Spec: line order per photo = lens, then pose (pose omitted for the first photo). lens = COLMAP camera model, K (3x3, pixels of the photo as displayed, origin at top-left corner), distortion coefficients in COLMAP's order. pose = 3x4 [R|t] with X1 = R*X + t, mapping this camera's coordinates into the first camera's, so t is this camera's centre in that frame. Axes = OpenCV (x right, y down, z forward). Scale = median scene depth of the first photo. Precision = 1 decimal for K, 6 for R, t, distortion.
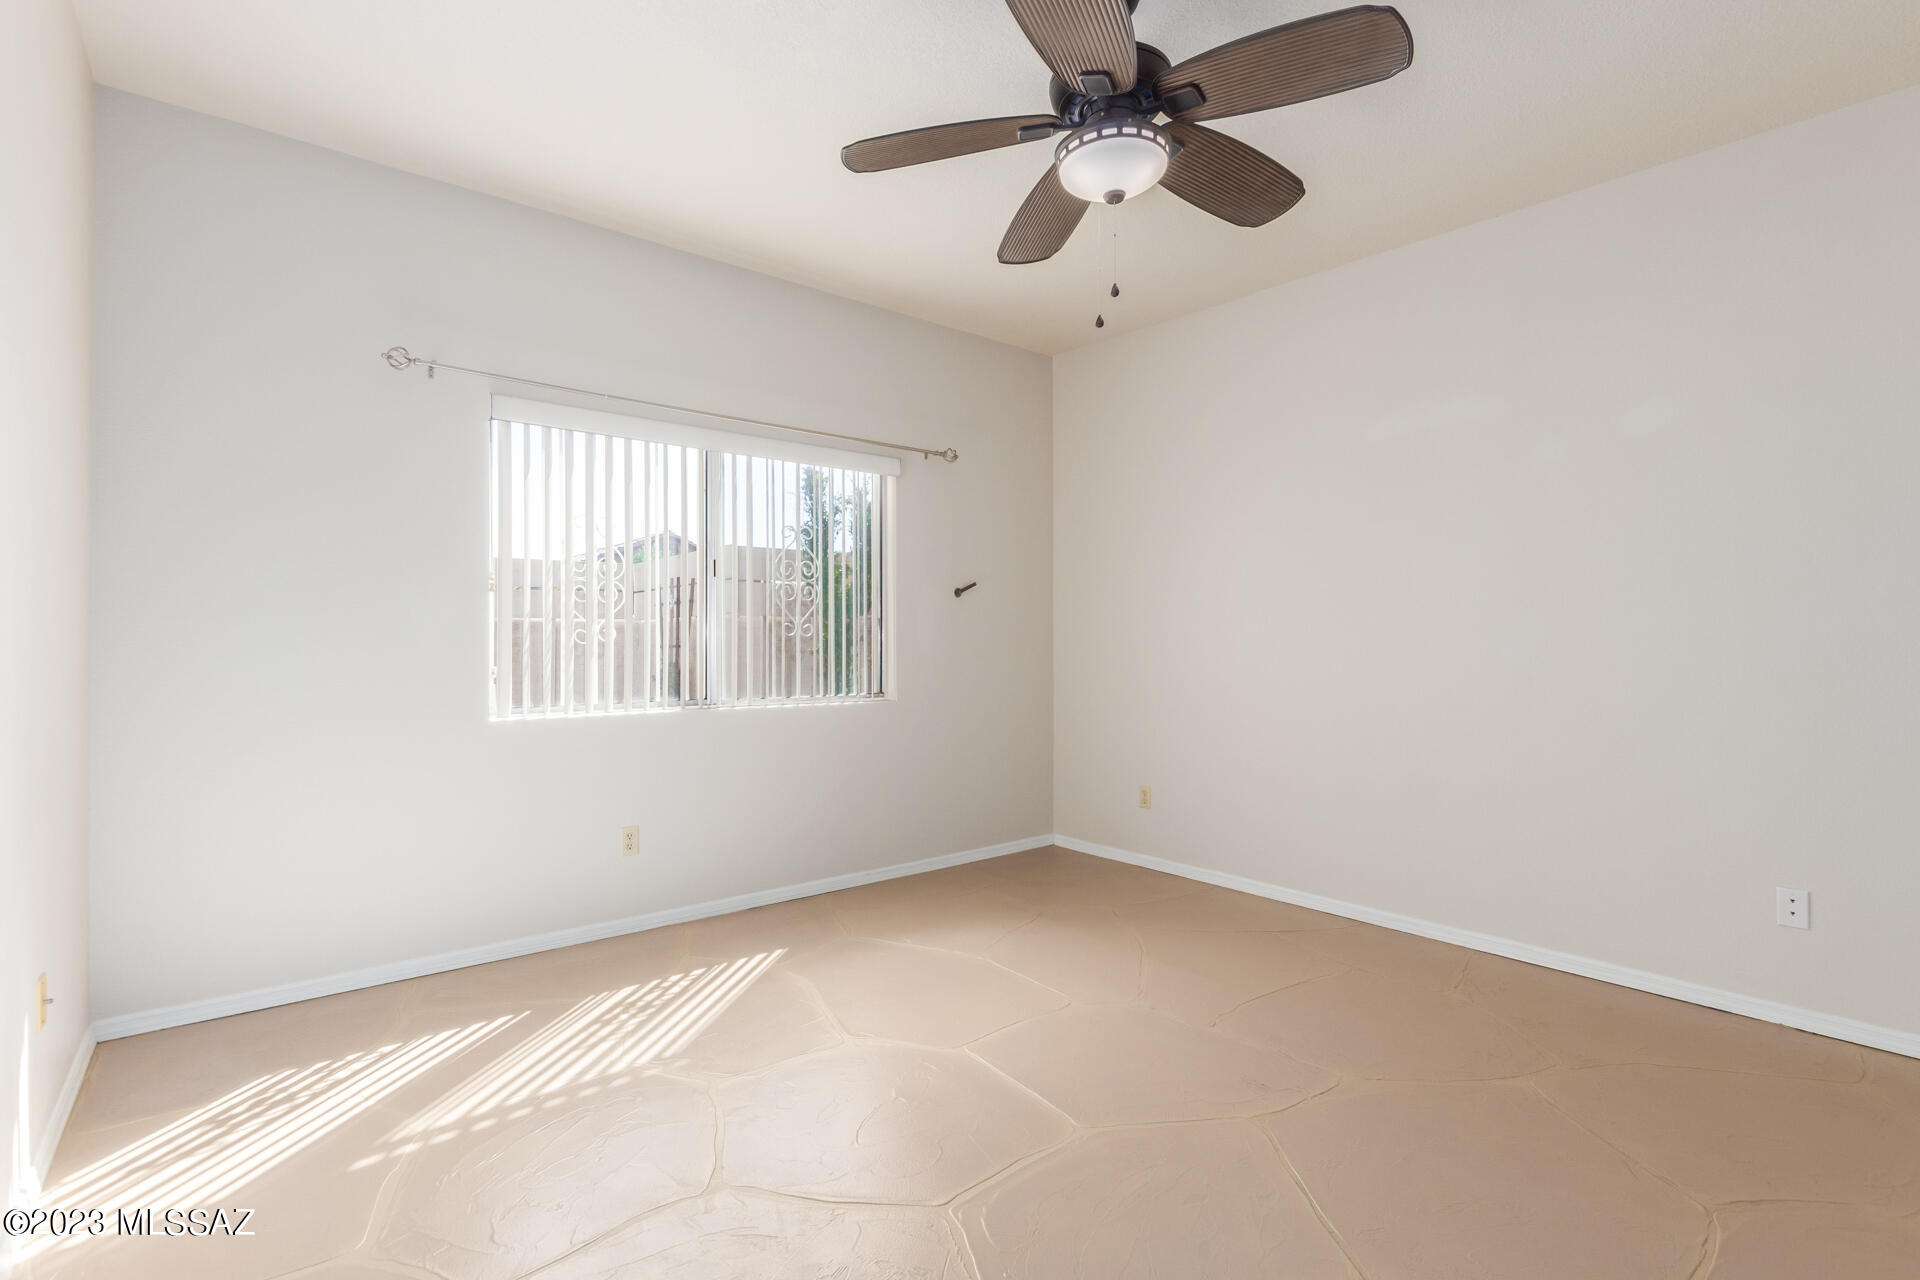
lens RADIAL K [[881.9, 0, 957.0], [0, 881.9, 640.7], [0, 0, 1]] dist [0.016288, -0.007938]
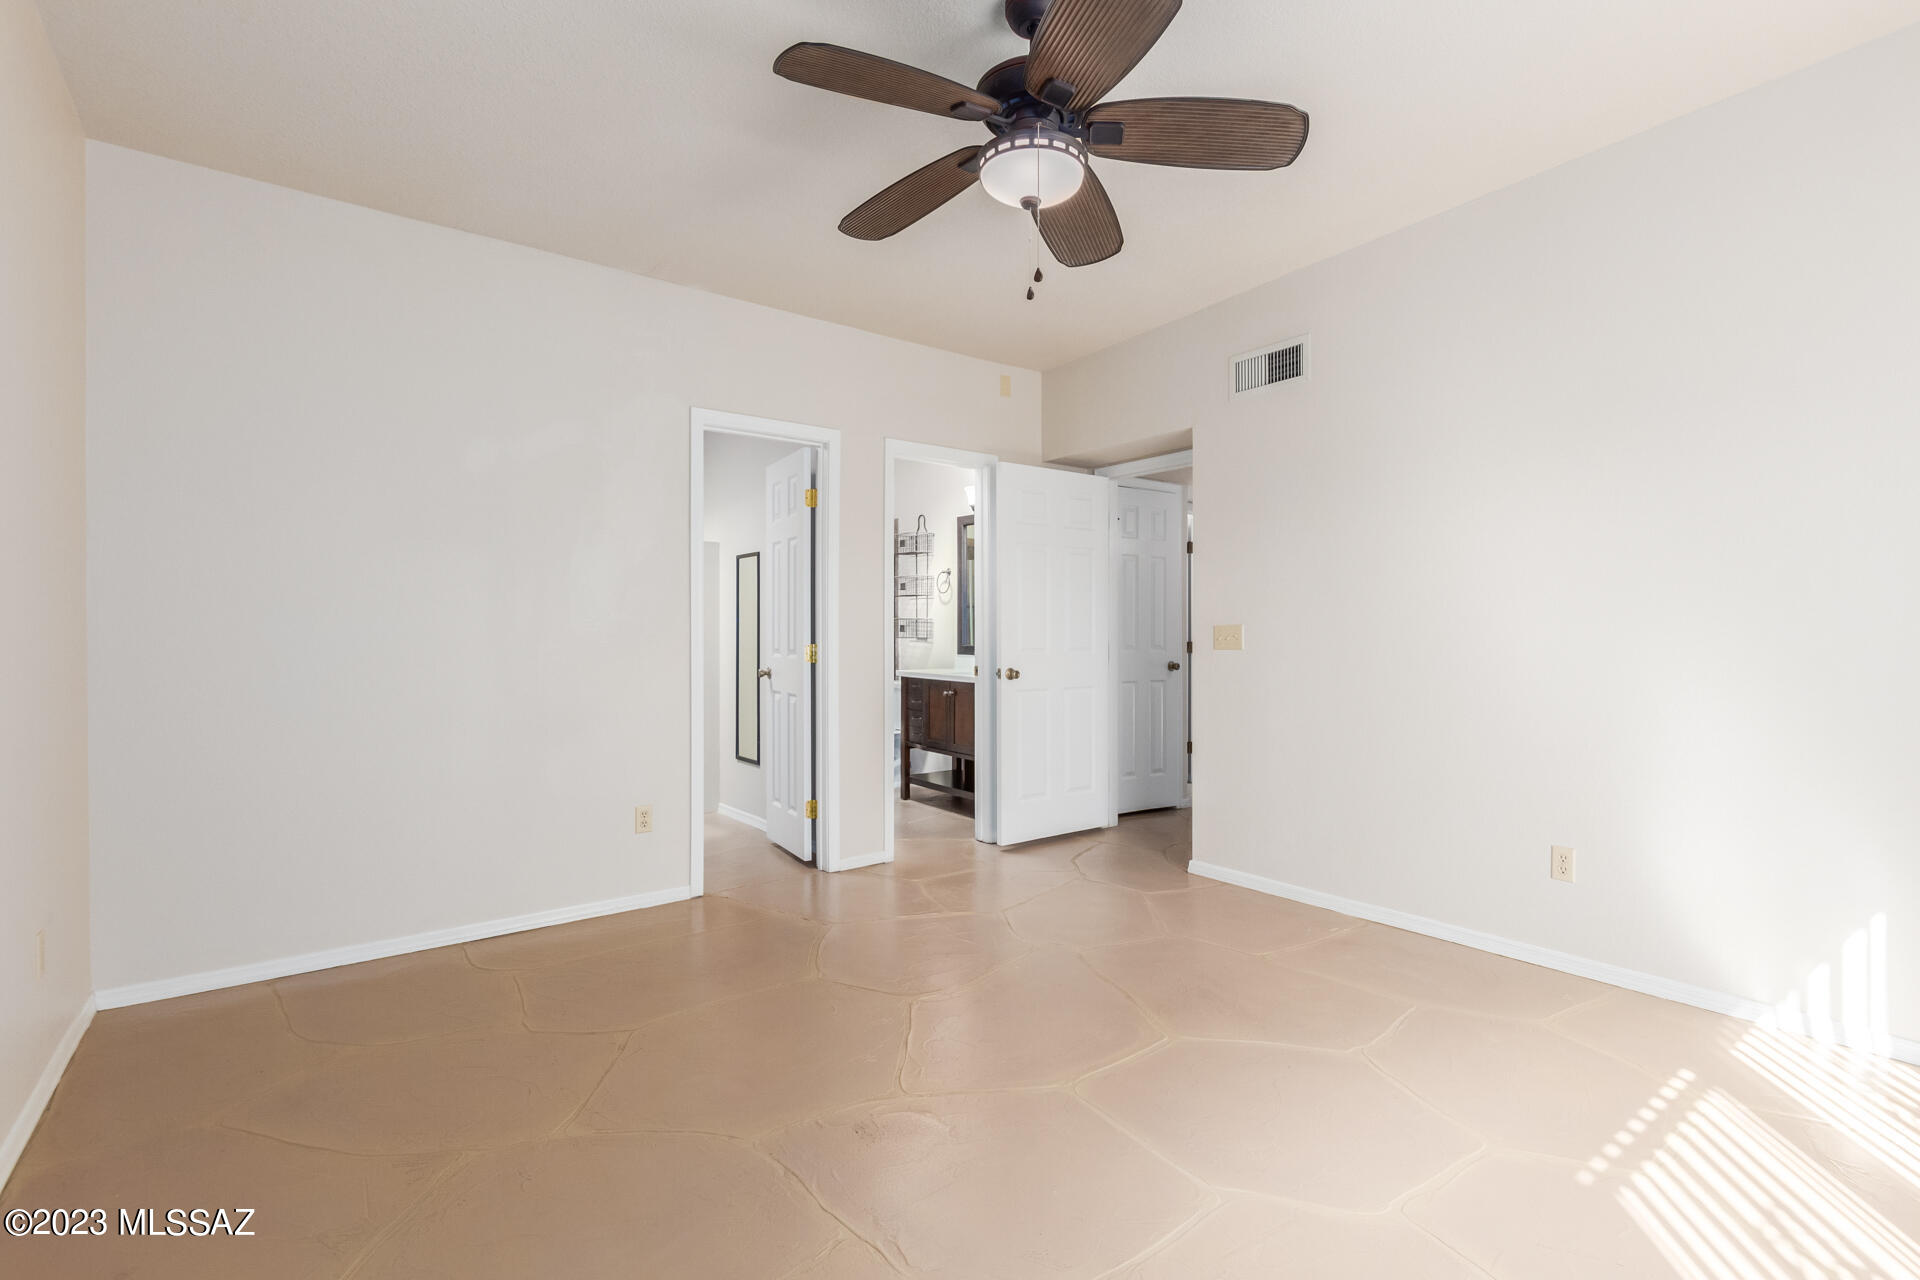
lens RADIAL K [[881.9, 0, 957.0], [0, 881.9, 640.7], [0, 0, 1]] dist [0.016288, -0.007938]
pose [[-0.998879, 0.000975, 0.047329, 0.207621], [0.001064, 0.999998, 0.001861, 0.009235], [-0.047327, 0.001909, -0.998878, 1.907519]]
